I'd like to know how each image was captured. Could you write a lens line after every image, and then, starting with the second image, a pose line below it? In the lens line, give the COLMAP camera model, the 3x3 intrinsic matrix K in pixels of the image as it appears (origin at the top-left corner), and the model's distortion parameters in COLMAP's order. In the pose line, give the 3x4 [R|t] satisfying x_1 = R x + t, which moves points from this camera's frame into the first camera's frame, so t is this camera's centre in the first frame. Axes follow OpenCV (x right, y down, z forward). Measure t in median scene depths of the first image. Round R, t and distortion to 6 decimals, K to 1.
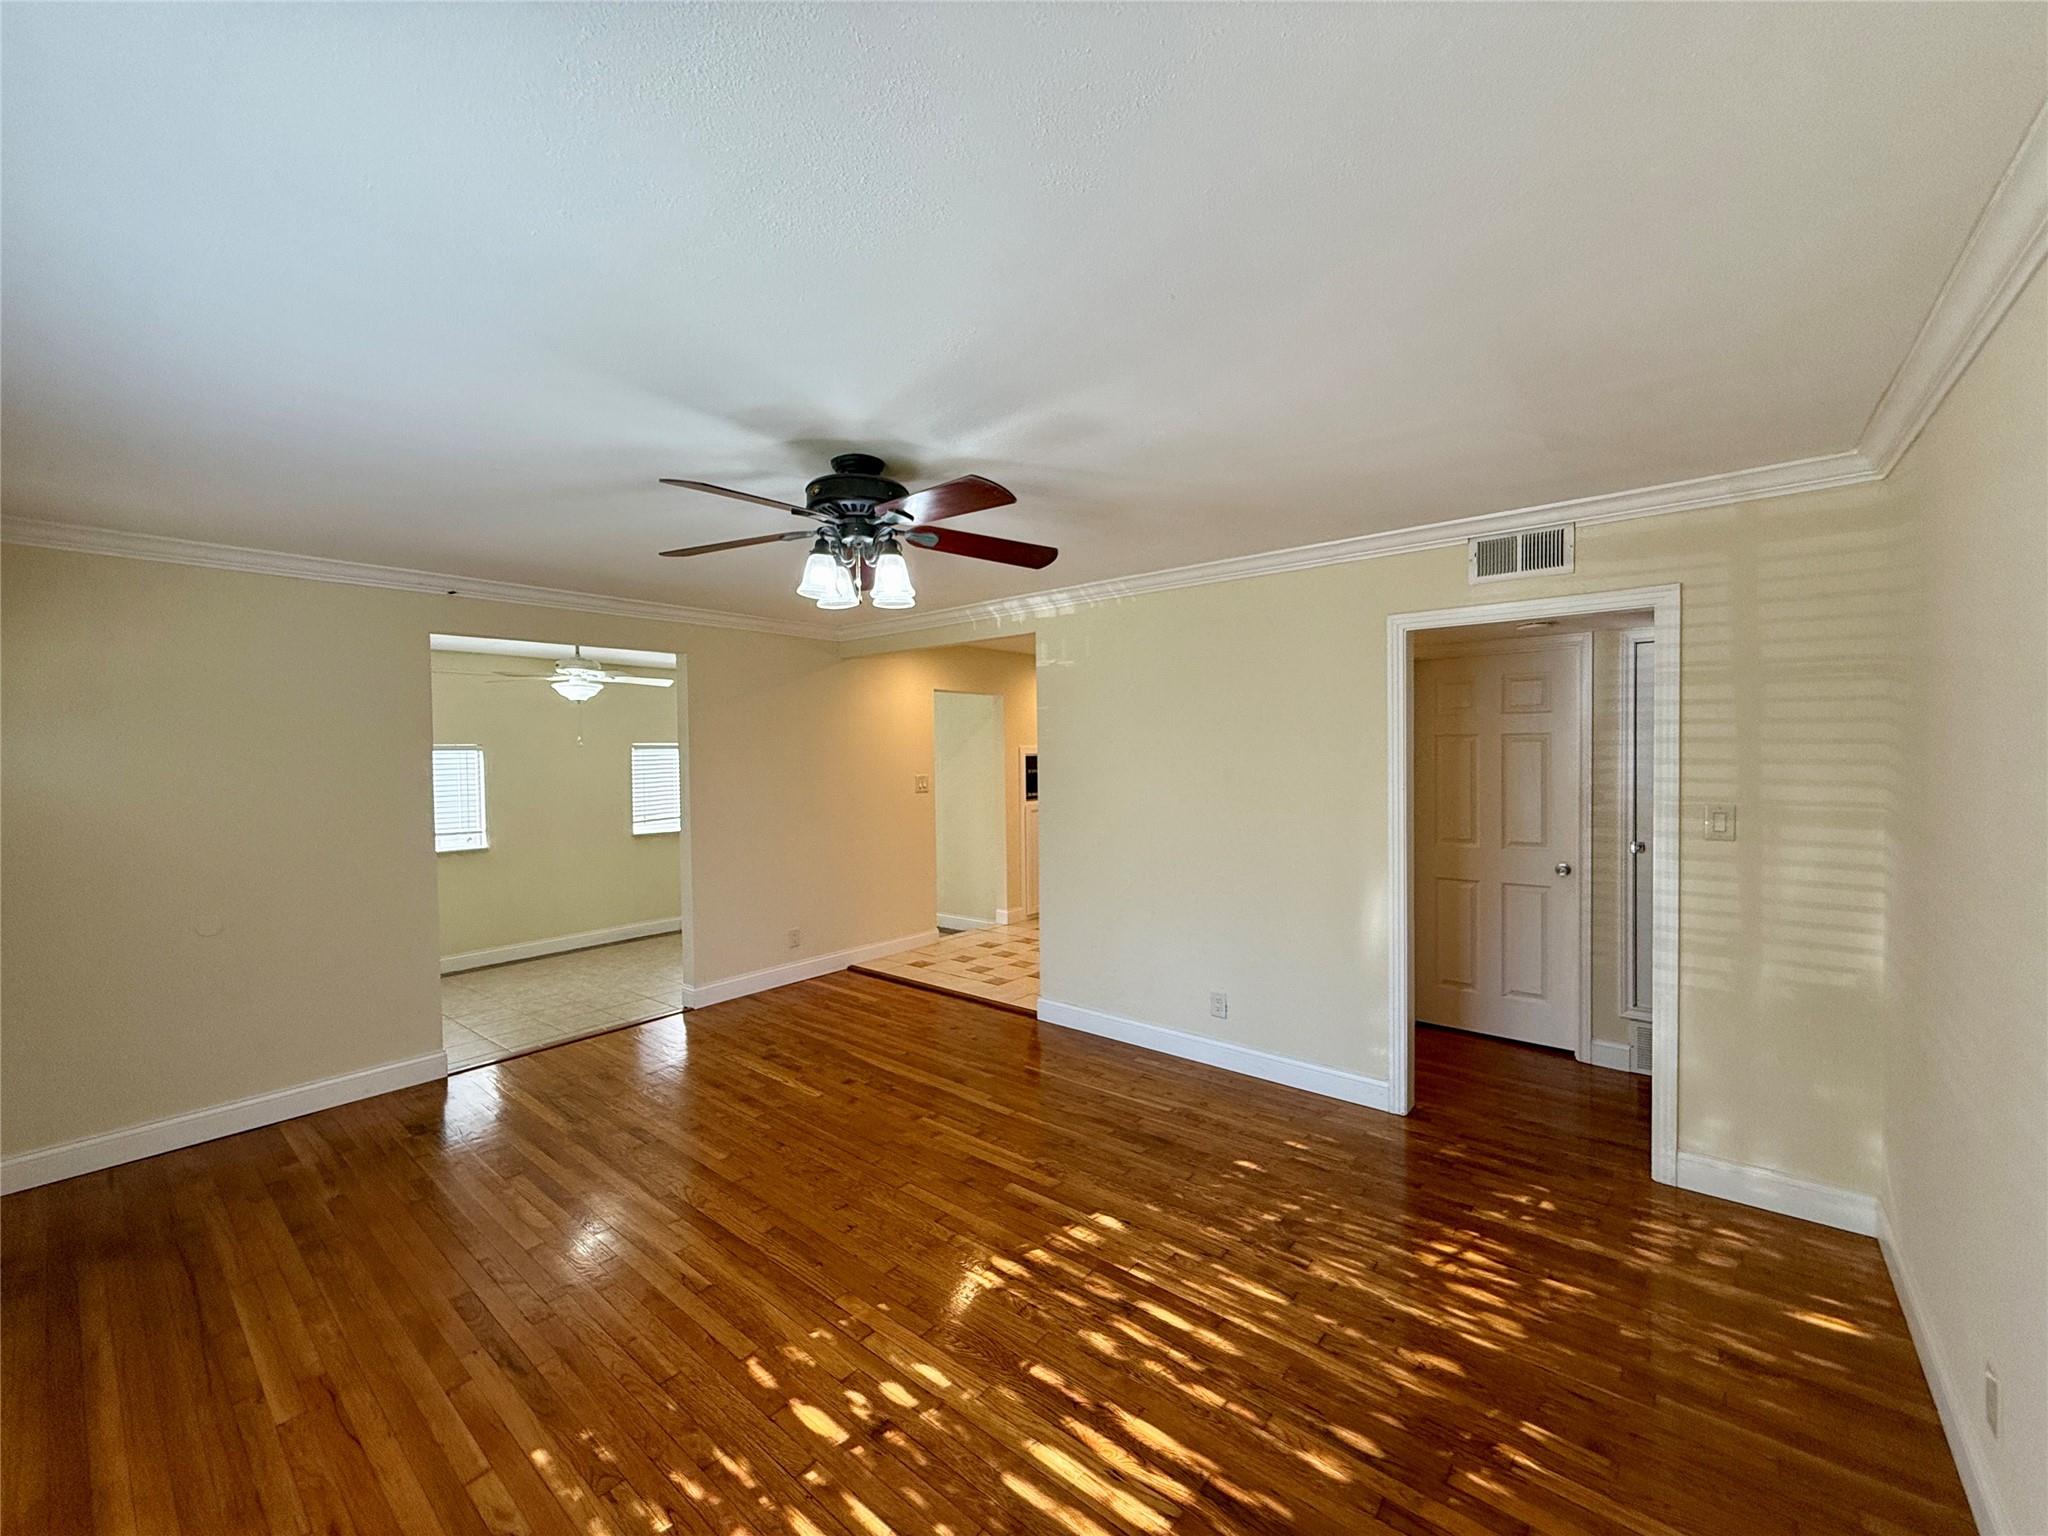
lens RADIAL K [[819.9, 0, 1020.3], [0, 819.9, 770.3], [0, 0, 1]] dist [-0.001051, -0.000576]
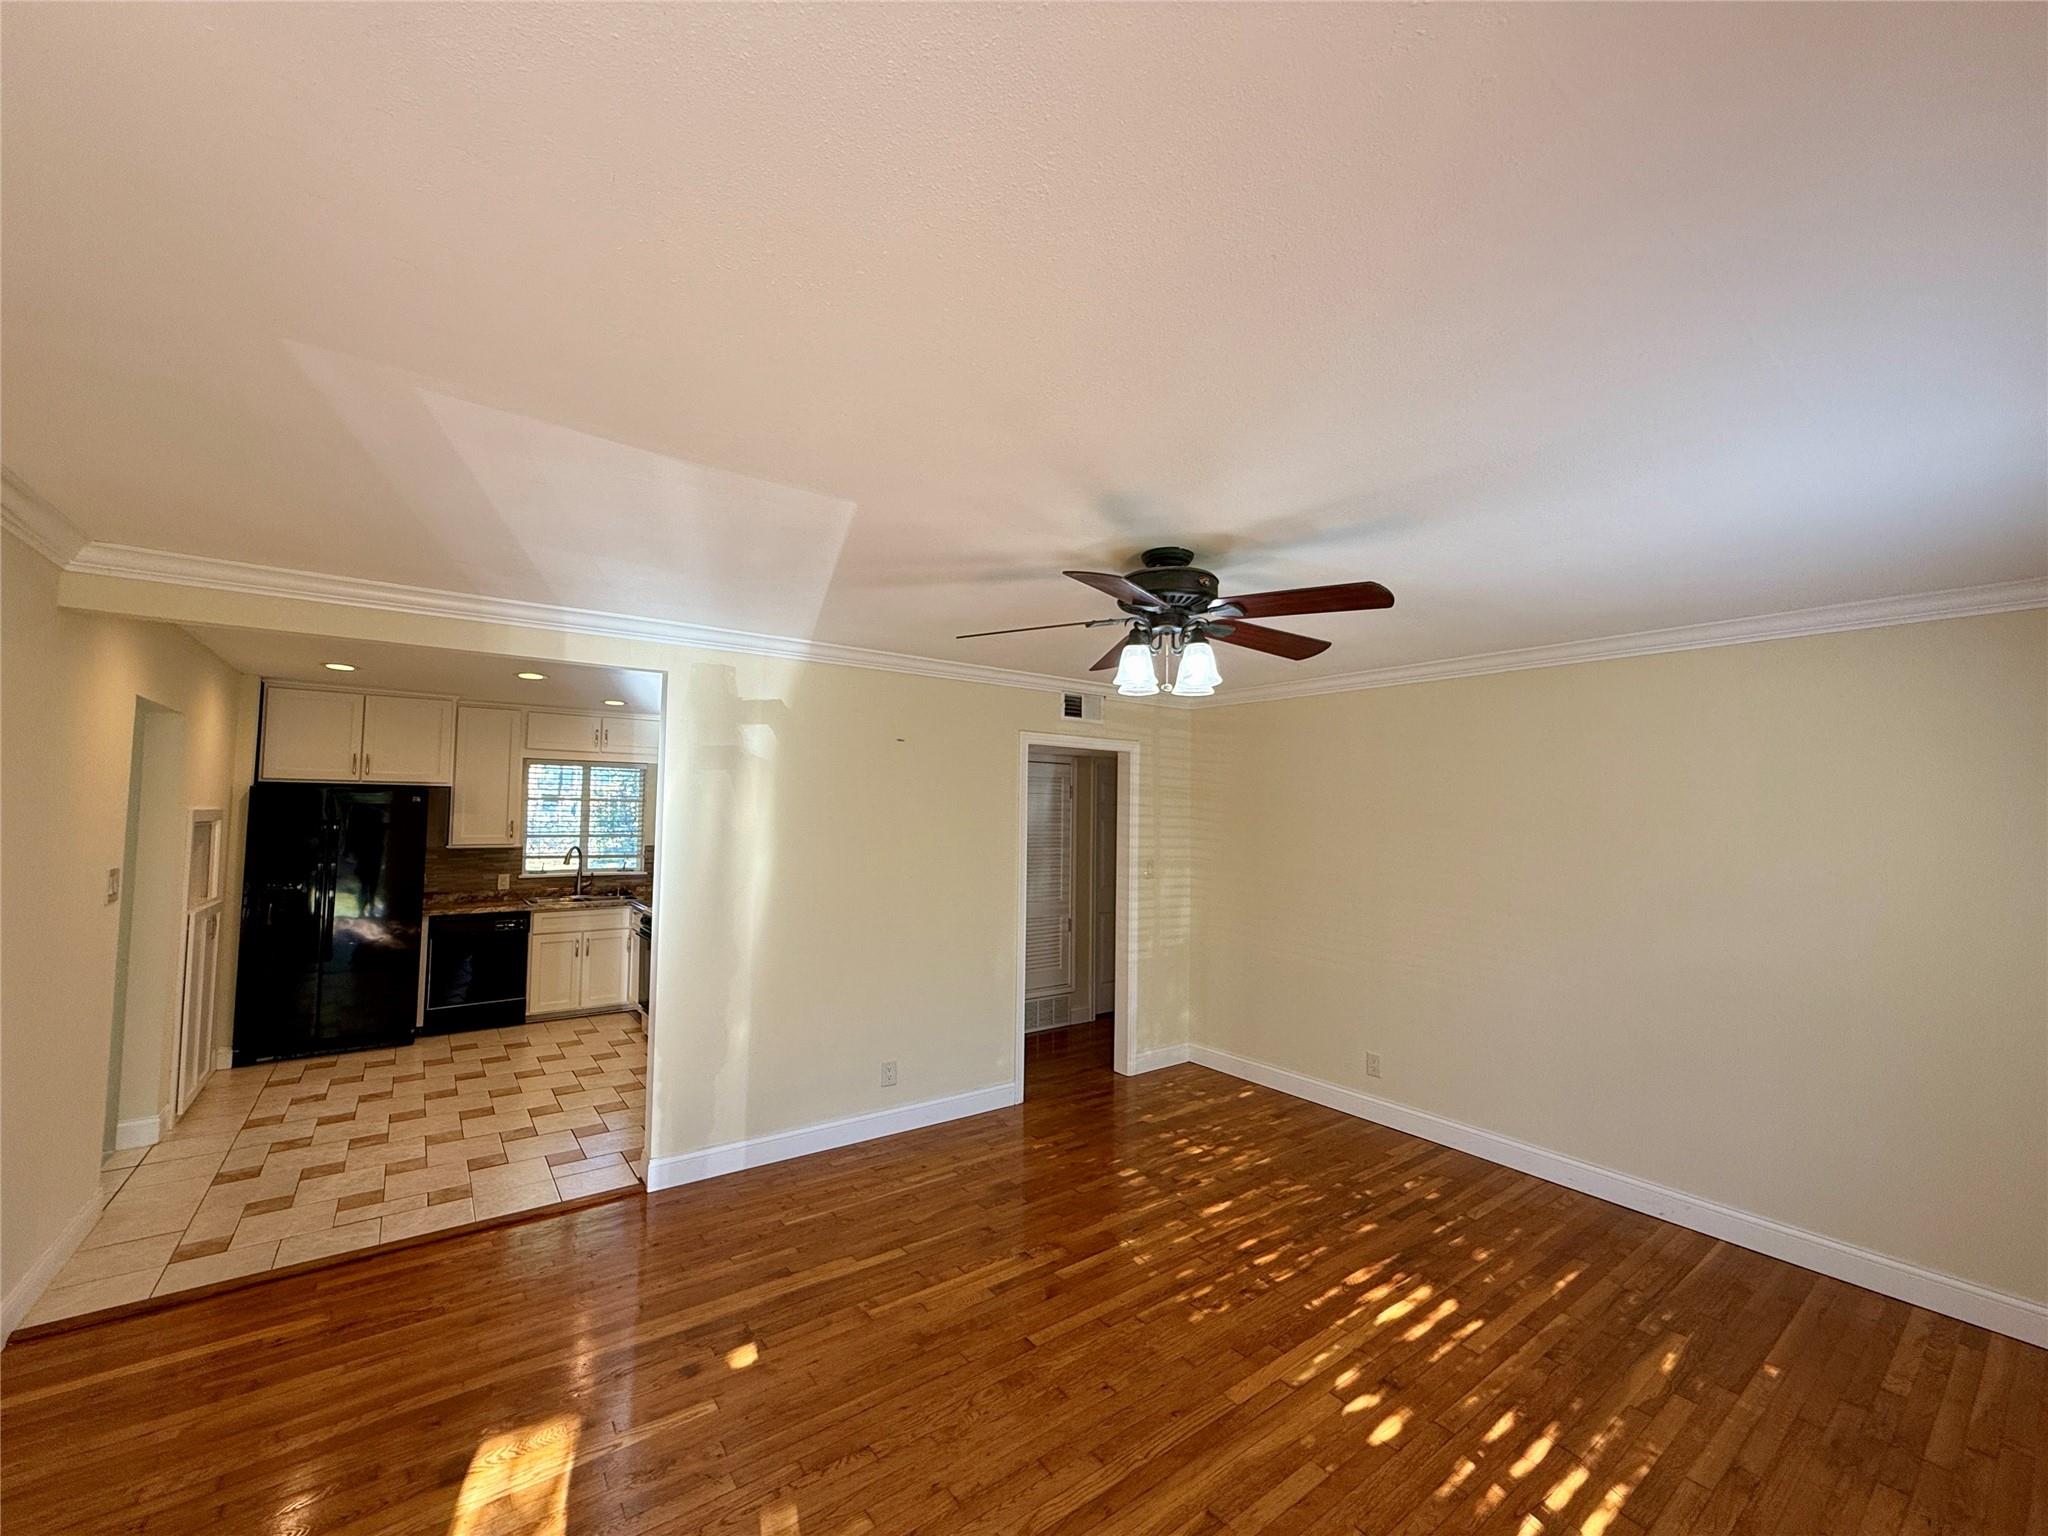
lens RADIAL K [[817.2, 0, 1017.6], [0, 817.2, 769.1], [0, 0, 1]] dist [-0.000835, 0.000134]
pose [[0.239989, 0.067182, 0.968448, -0.943771], [0.005922, 0.997483, -0.070664, -0.031554], [-0.970757, 0.022694, 0.238987, 0.736768]]
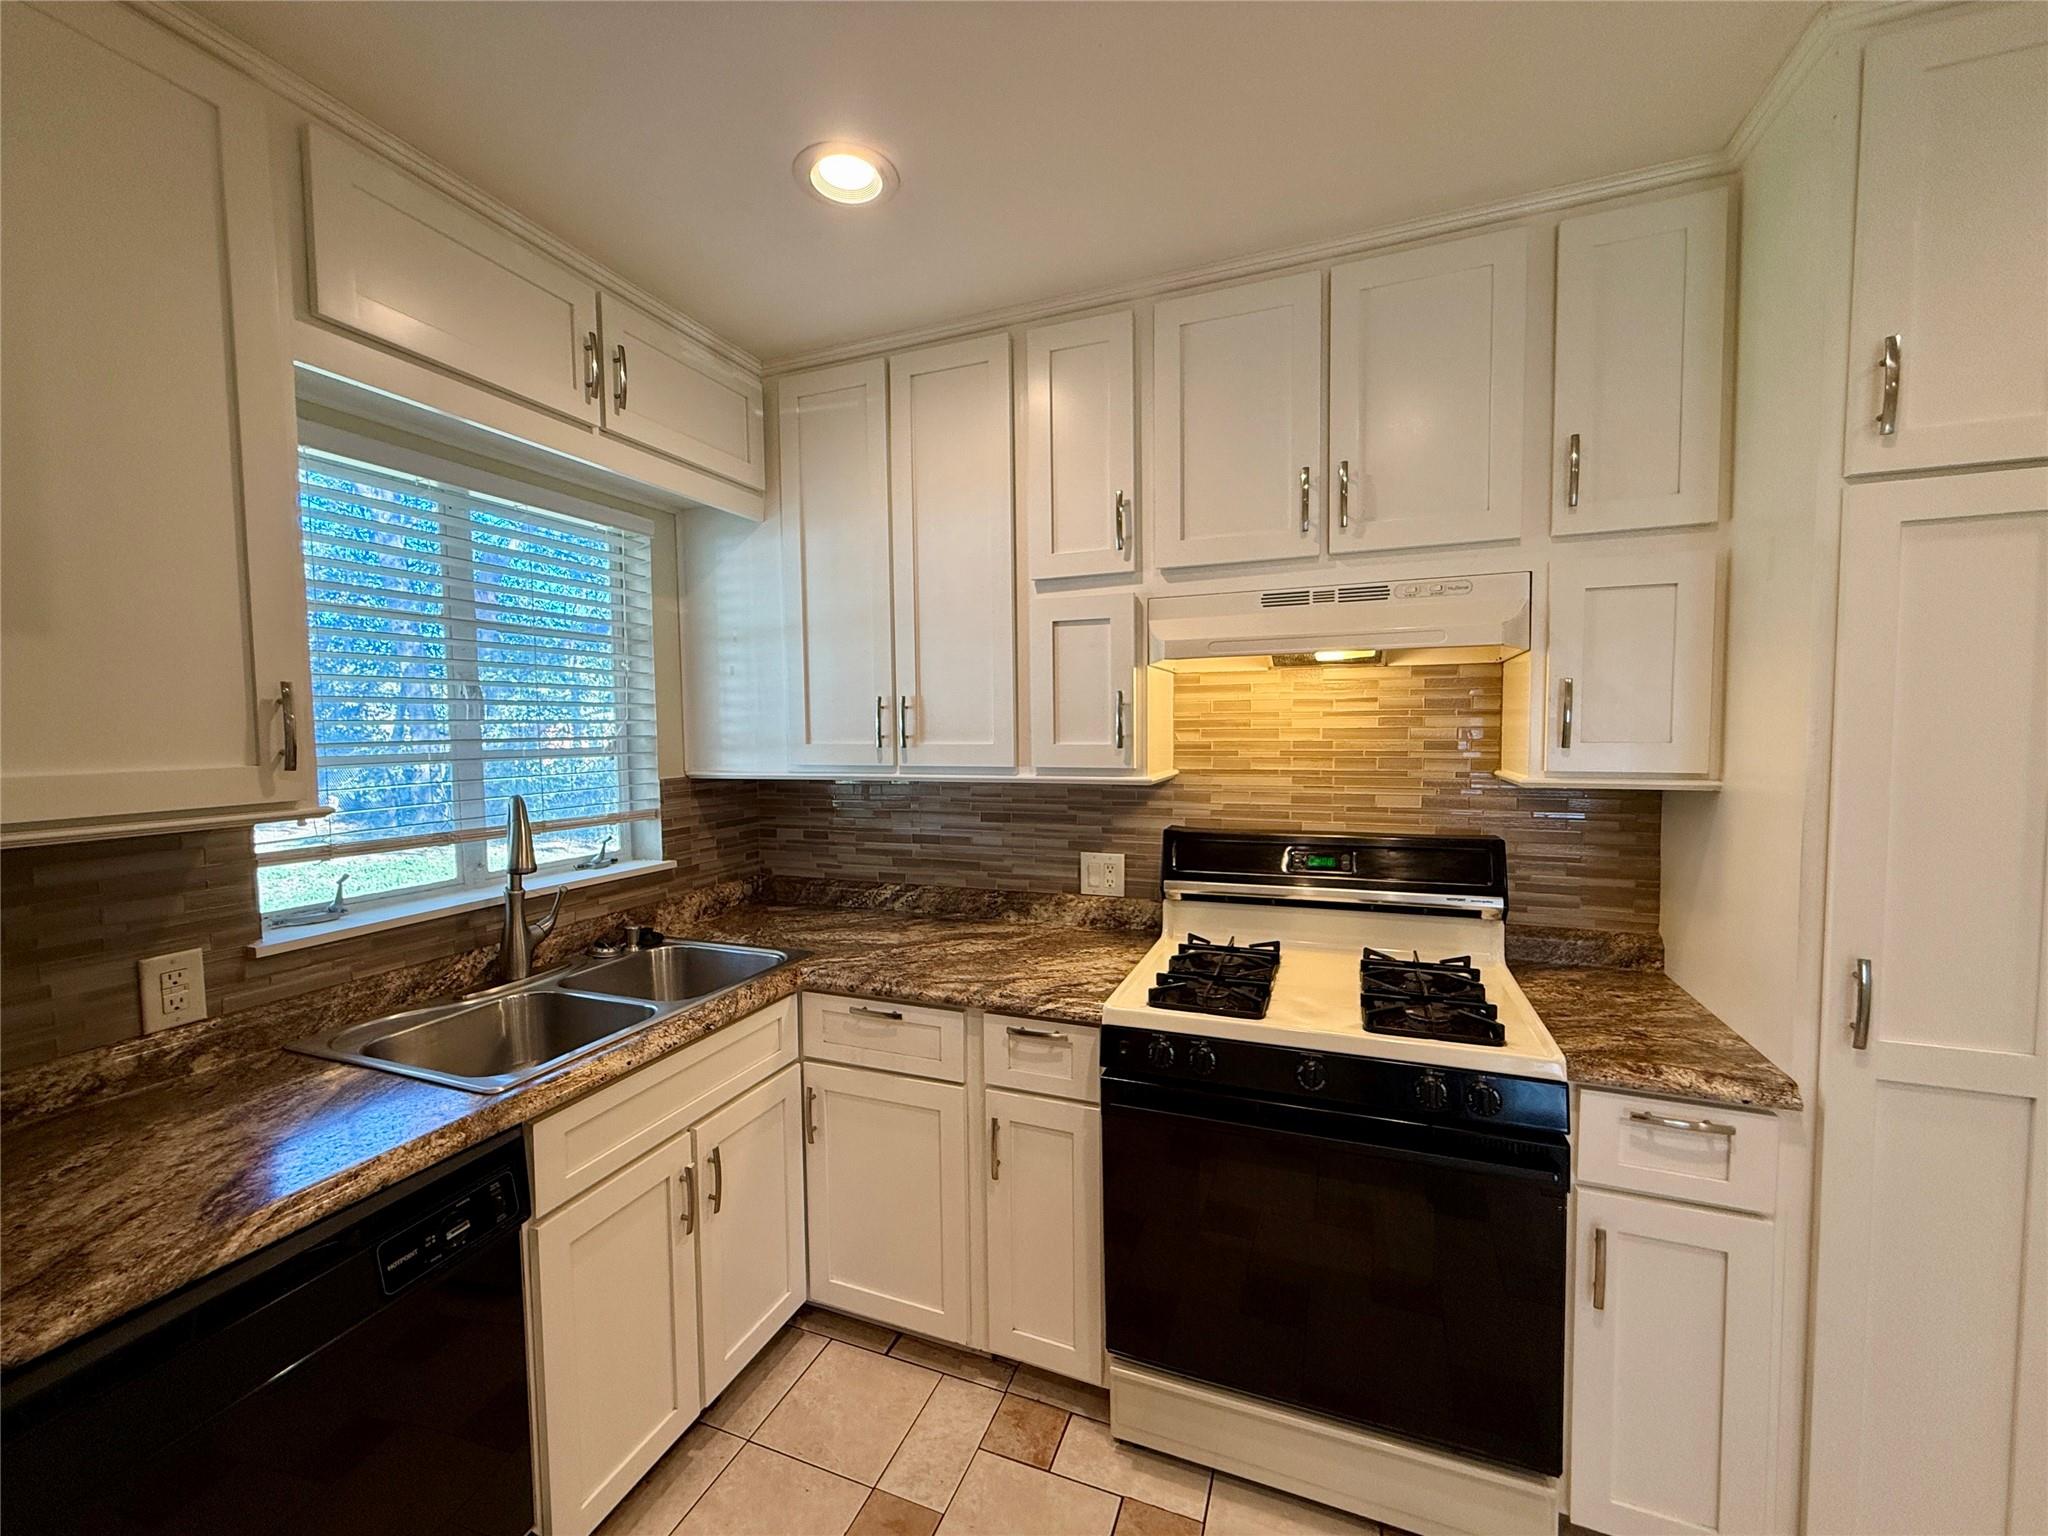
lens RADIAL K [[817.2, 0, 1017.6], [0, 817.2, 769.1], [0, 0, 1]] dist [-0.000835, 0.000134]
pose [[-0.307848, -0.034640, 0.950805, 0.230869], [0.037697, 0.998108, 0.048568, -0.019754], [-0.950689, 0.050794, -0.305959, 2.207810]]
